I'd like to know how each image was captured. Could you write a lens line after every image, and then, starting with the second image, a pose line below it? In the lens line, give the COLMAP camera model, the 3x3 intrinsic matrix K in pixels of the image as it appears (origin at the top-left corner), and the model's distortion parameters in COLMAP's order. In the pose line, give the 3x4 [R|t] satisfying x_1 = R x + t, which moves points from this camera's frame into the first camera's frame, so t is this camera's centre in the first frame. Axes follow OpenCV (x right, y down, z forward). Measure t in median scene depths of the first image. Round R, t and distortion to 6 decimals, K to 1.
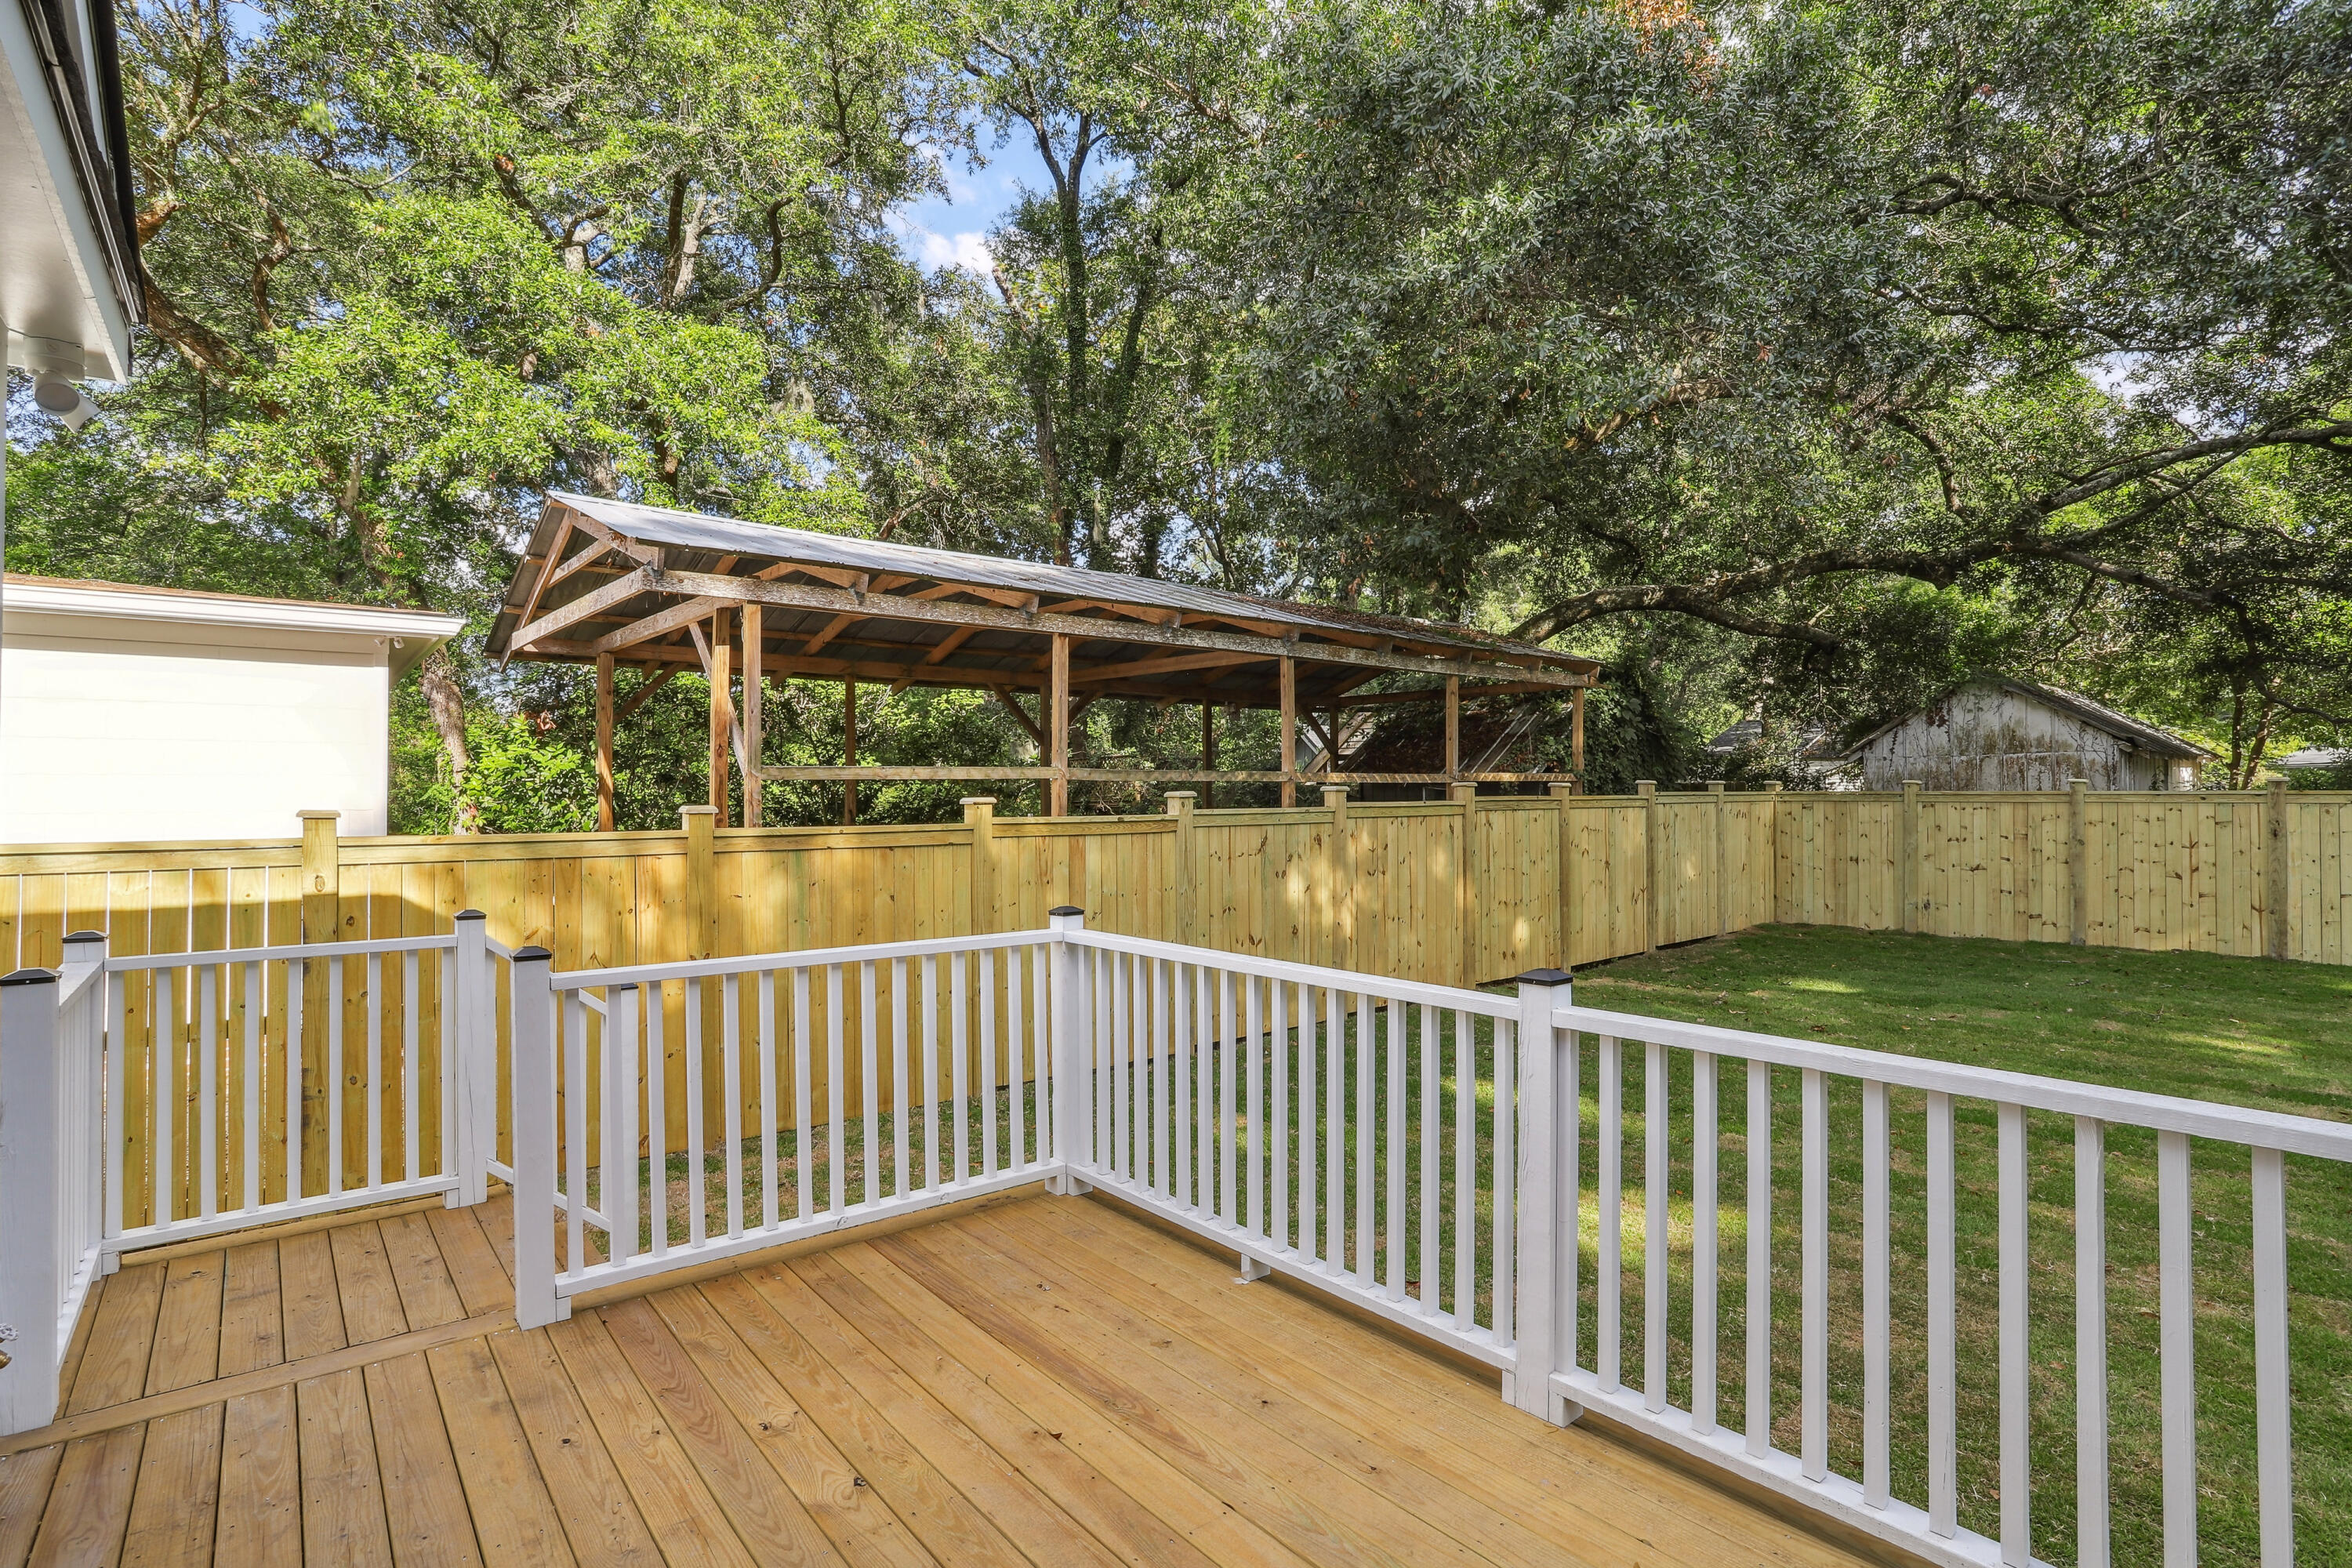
lens RADIAL K [[1147.2, 0, 1171.1], [0, 1147.2, 768.1], [0, 0, 1]] dist [-0.069663, 0.030274]
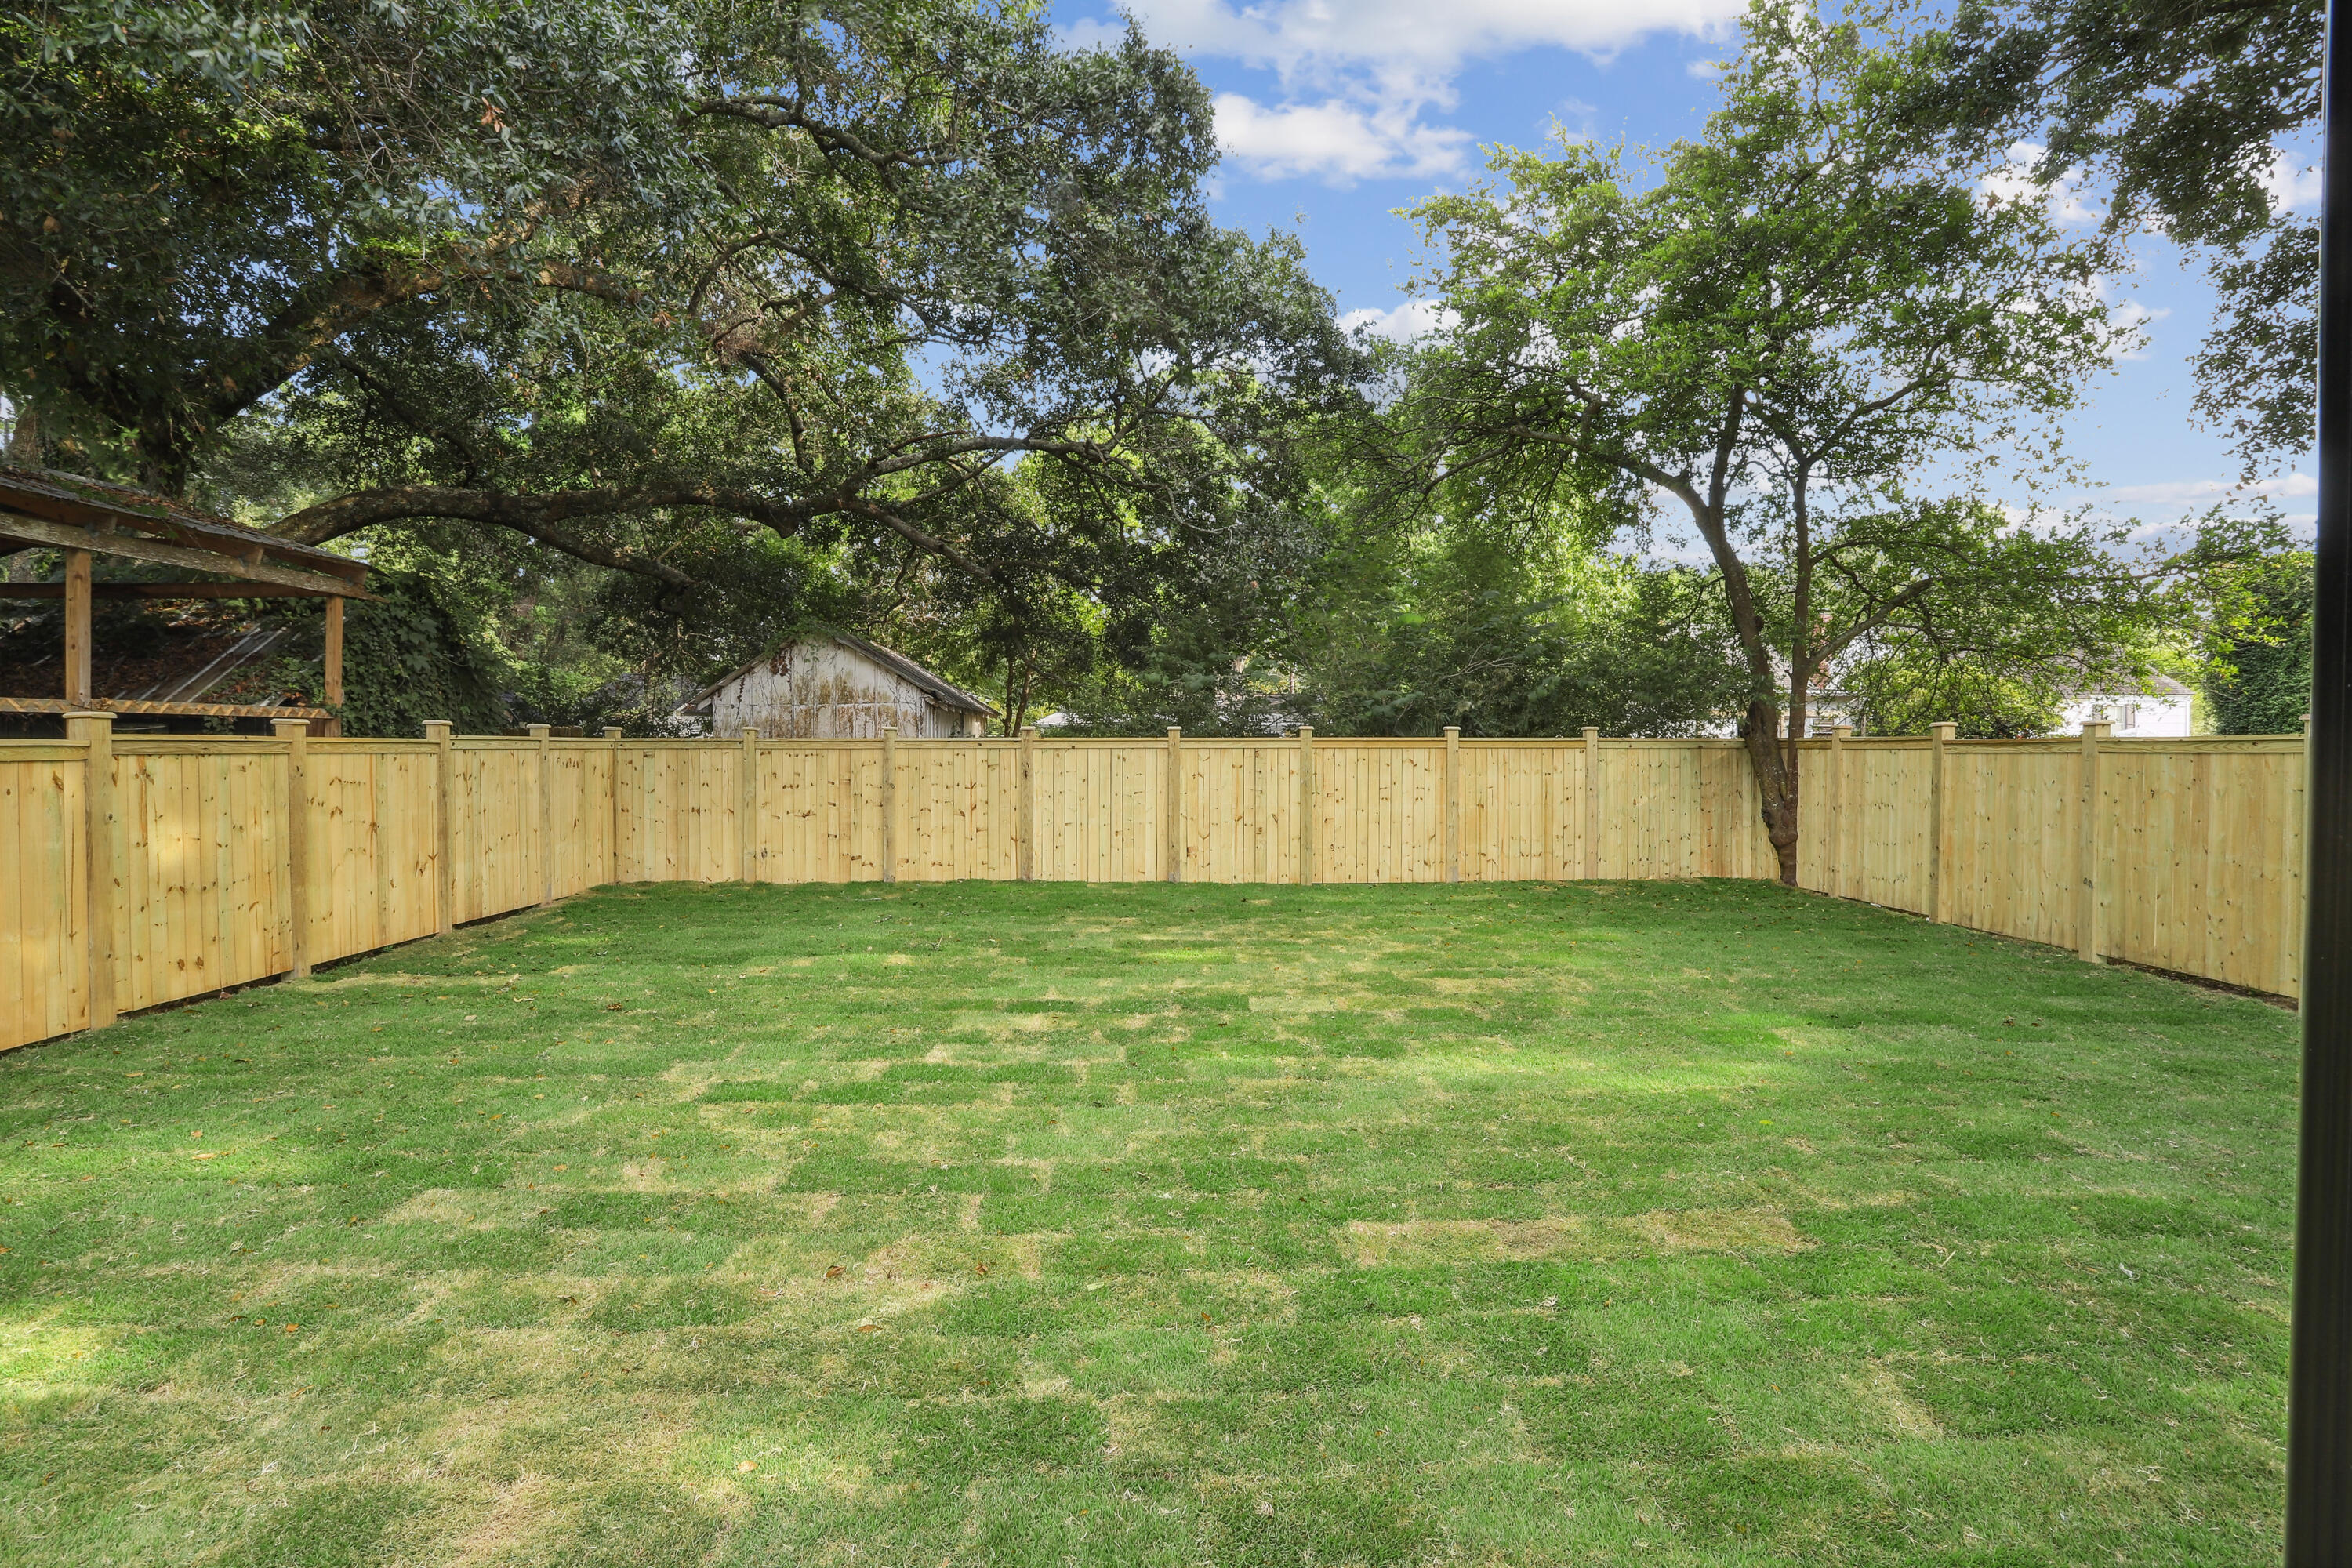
lens RADIAL K [[1147.2, 0, 1171.1], [0, 1147.2, 768.1], [0, 0, 1]] dist [-0.069663, 0.030274]
pose [[0.624099, -0.011471, 0.781261, 0.128022], [-0.016497, 0.999476, 0.027853, 0.014554], [-0.781171, -0.030272, 0.623583, 0.102860]]
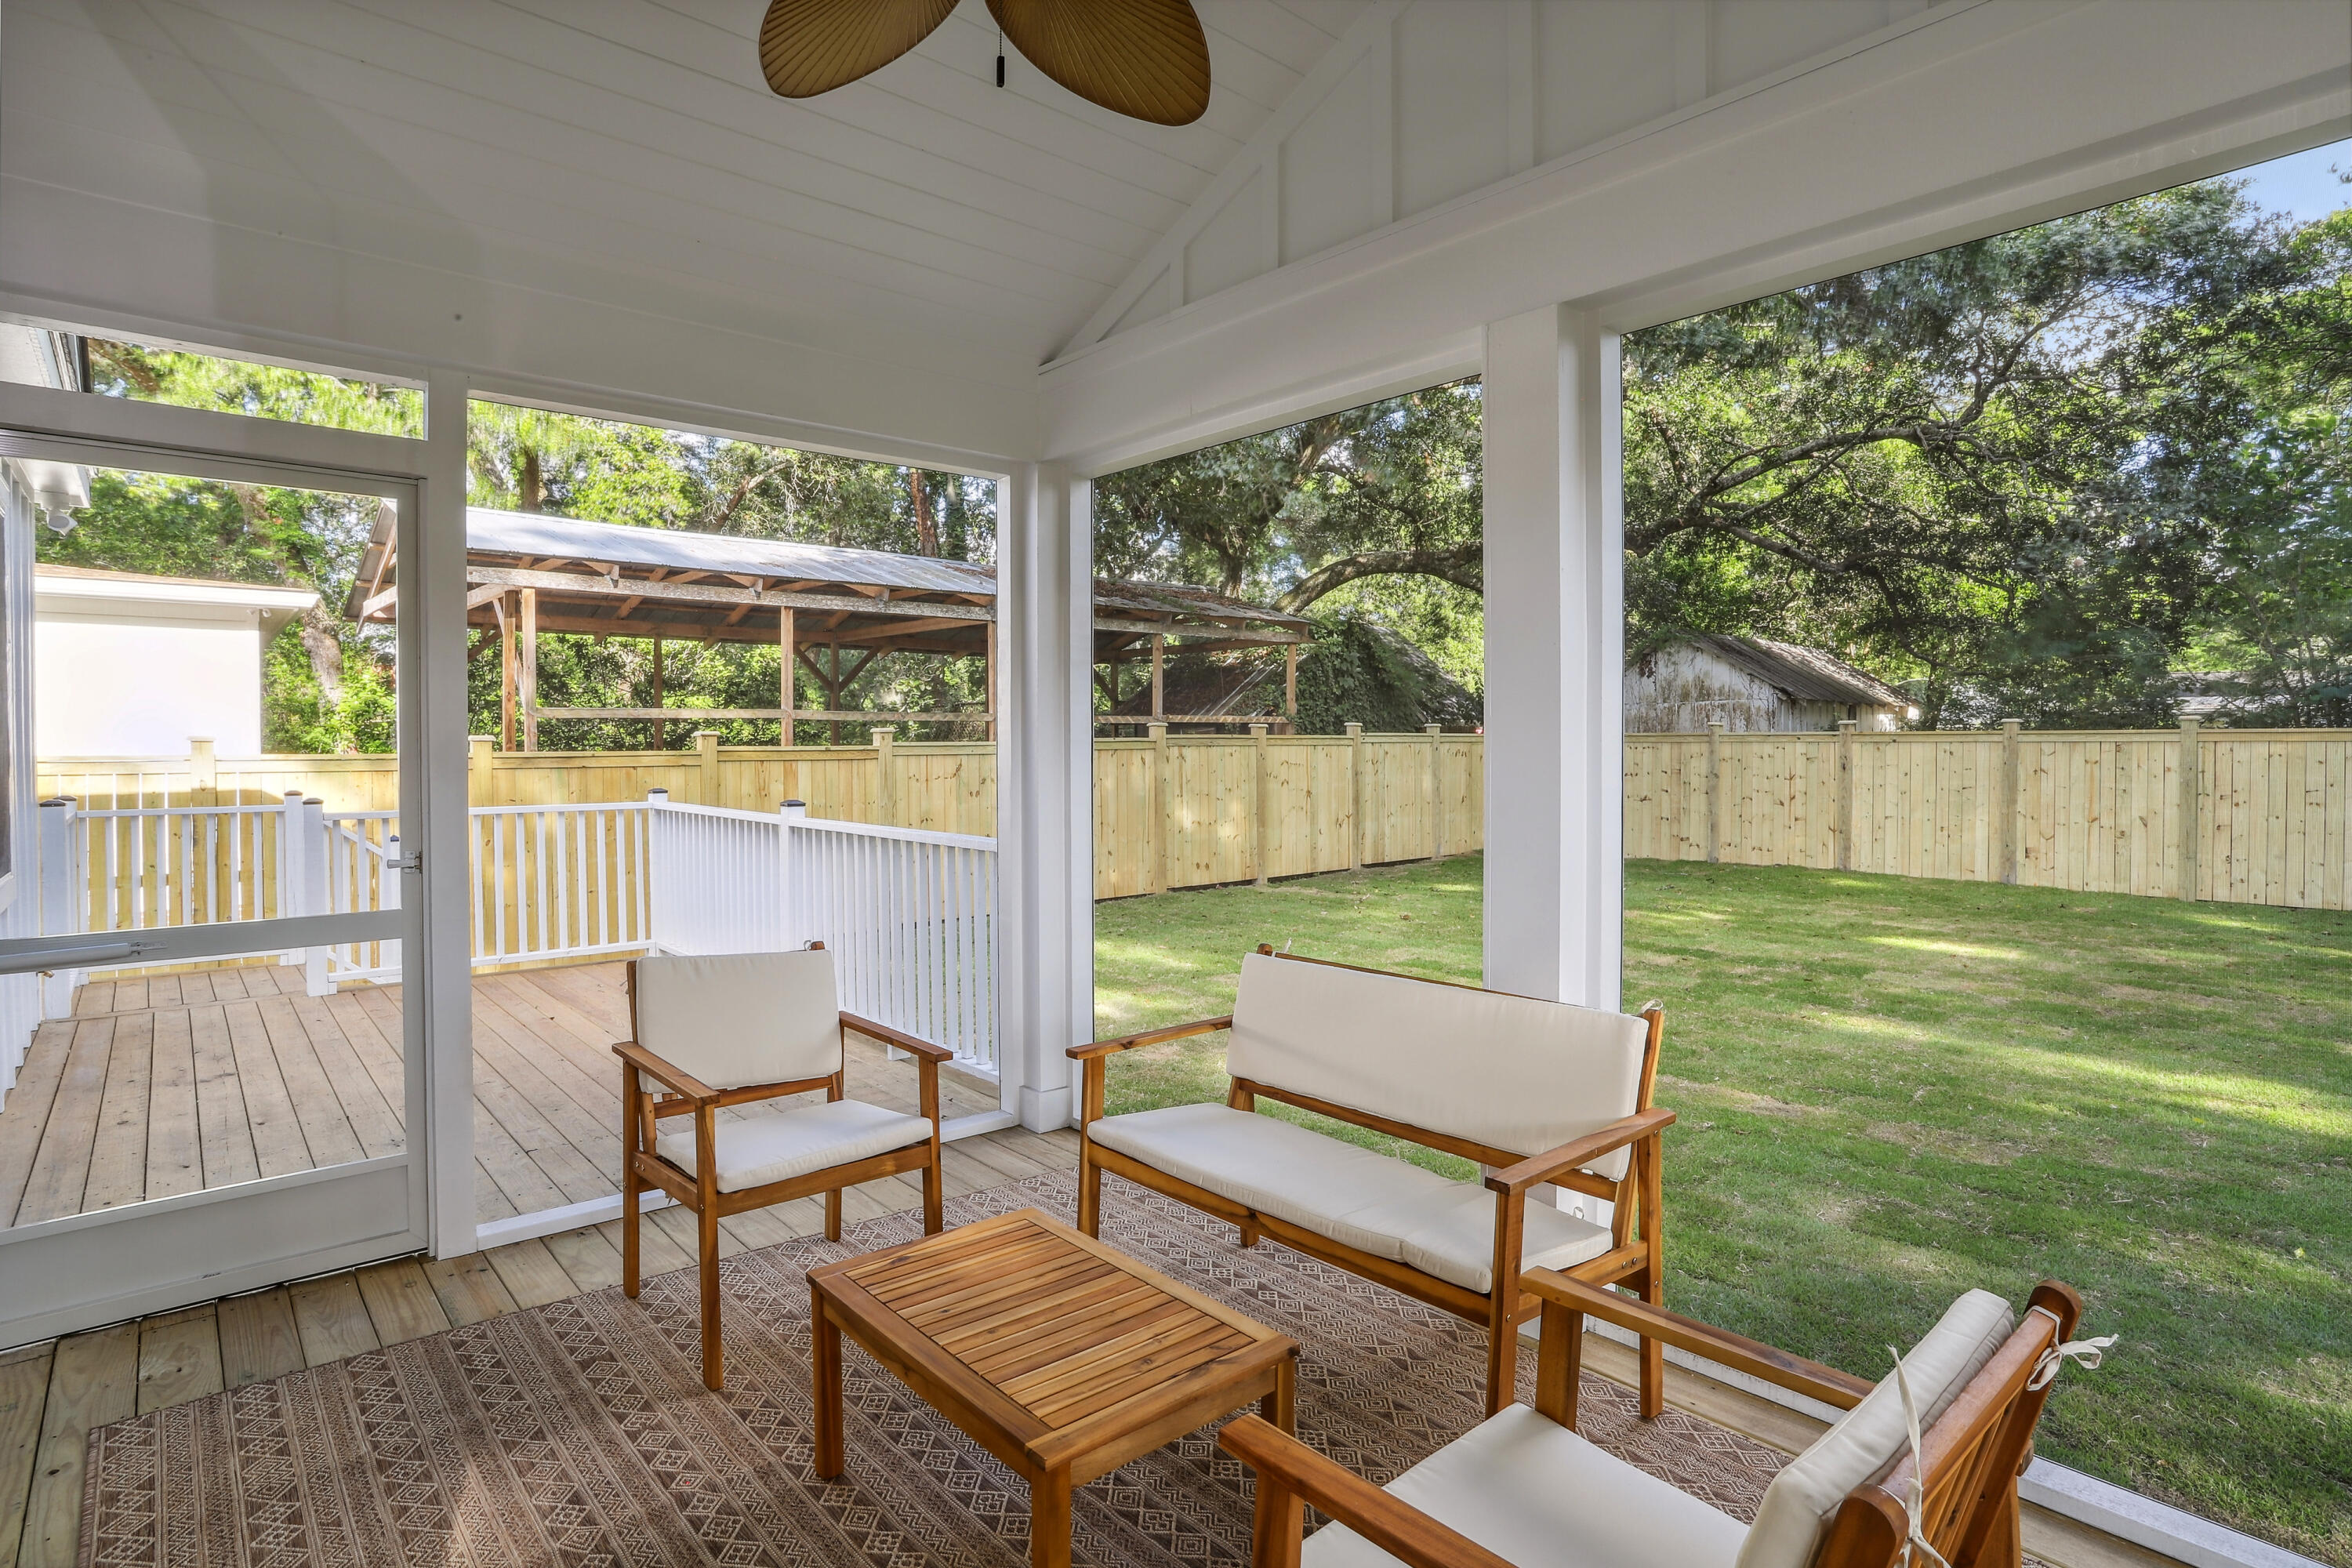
lens RADIAL K [[1211.7, 0, 1178.4], [0, 1211.7, 750.4], [0, 0, 1]] dist [-0.056836, 0.023867]
pose [[0.999478, -0.000046, 0.032322, 0.205818], [-0.000820, 0.999642, 0.026760, 0.006036], [-0.032312, -0.026773, 0.999119, -0.260168]]
